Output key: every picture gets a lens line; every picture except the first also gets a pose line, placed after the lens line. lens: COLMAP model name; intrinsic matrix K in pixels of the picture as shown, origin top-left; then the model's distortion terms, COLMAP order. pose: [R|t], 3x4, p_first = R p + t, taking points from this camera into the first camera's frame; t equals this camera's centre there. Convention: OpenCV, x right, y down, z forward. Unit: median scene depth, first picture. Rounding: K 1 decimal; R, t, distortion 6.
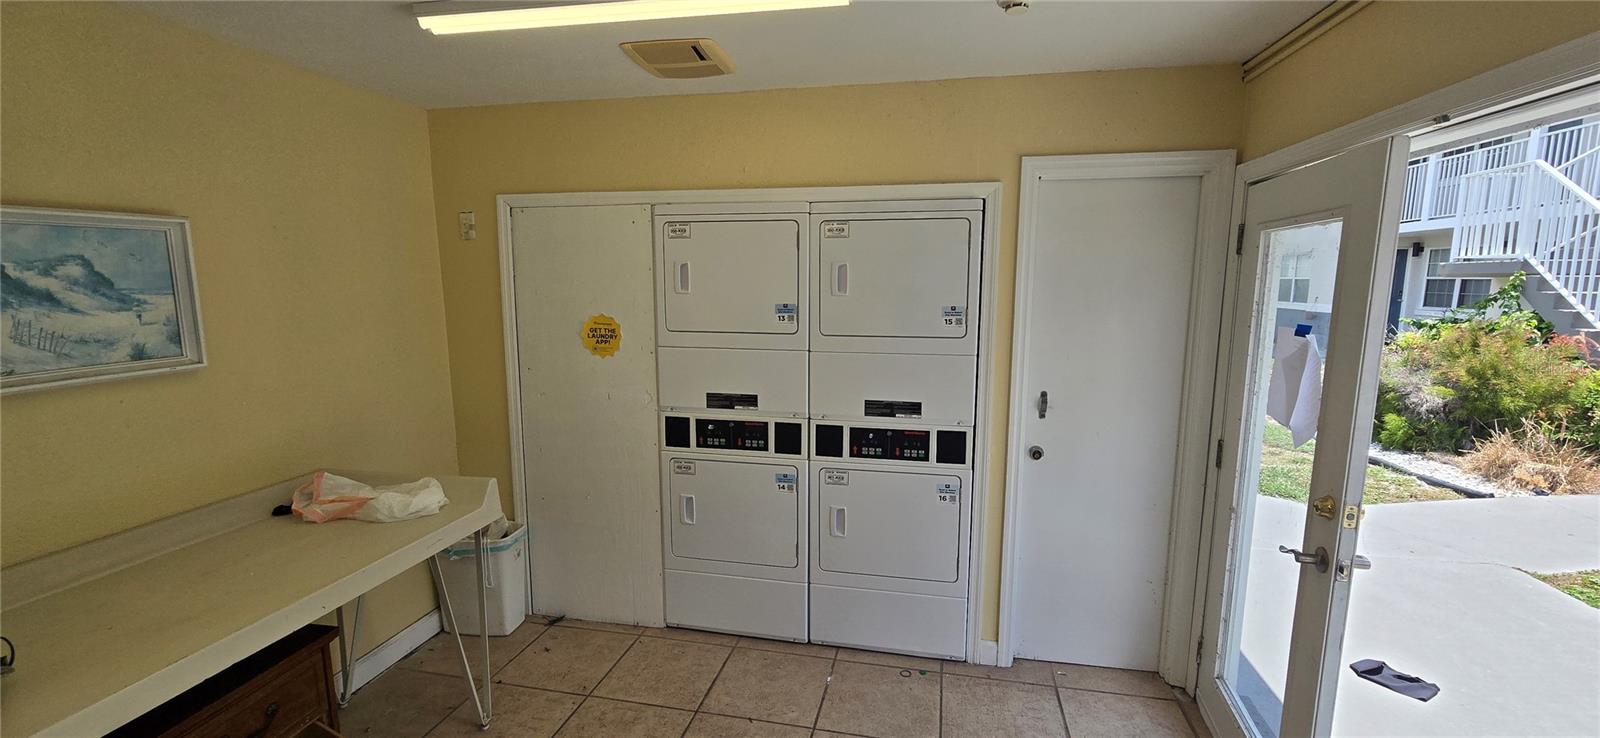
lens RADIAL K [[658.4, 0, 802.9], [0, 658.4, 370.9], [0, 0, 1]] dist [-0.004463, -0.000137]
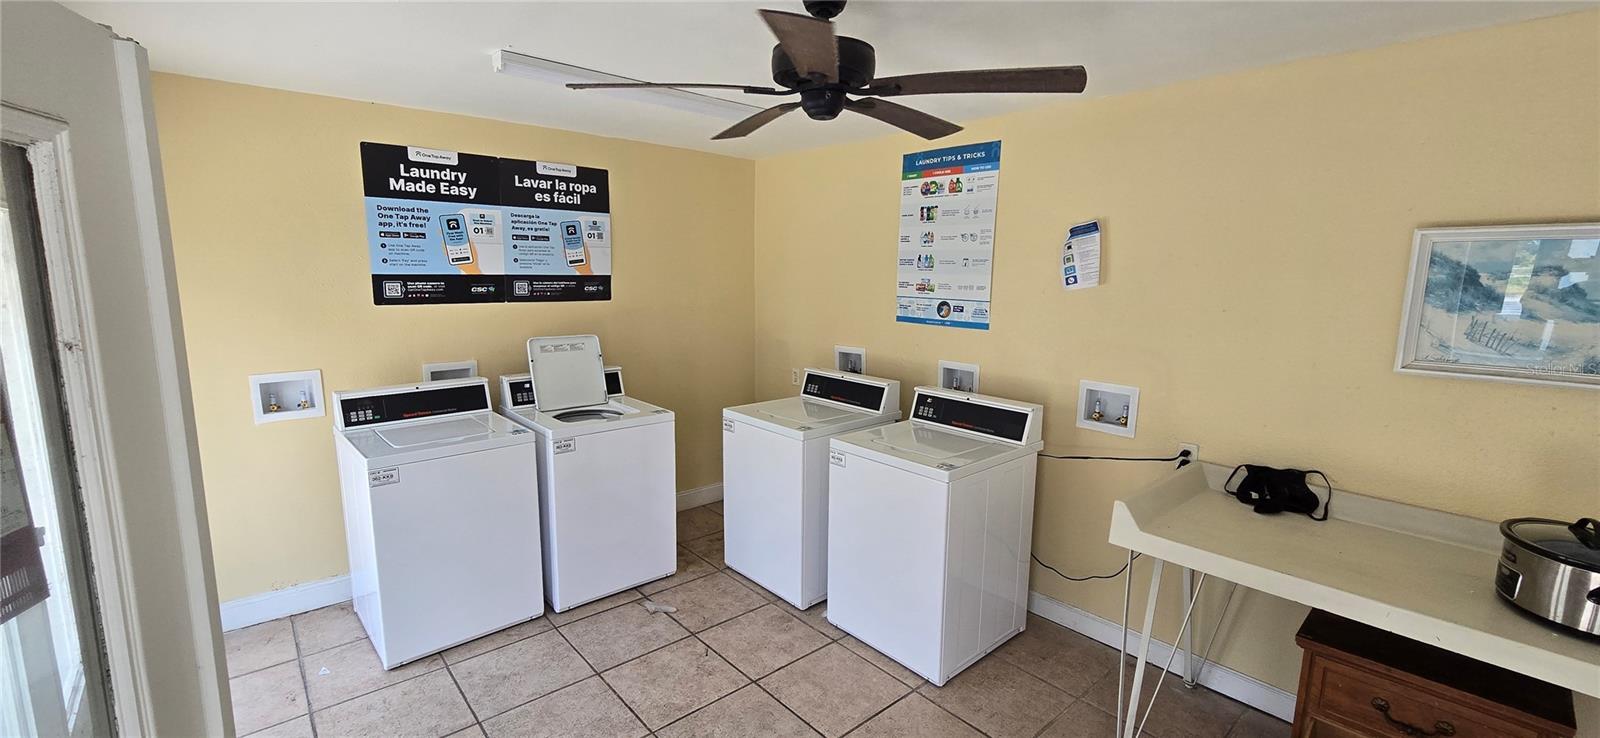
lens RADIAL K [[658.4, 0, 800.5], [0, 658.4, 367.9], [0, 0, 1]] dist [-0.004463, -0.000137]
pose [[-0.596553, 0.113148, -0.794558, 0.488051], [-0.129742, 0.963395, 0.234601, -0.108101], [0.792018, 0.243040, -0.560035, 0.665131]]
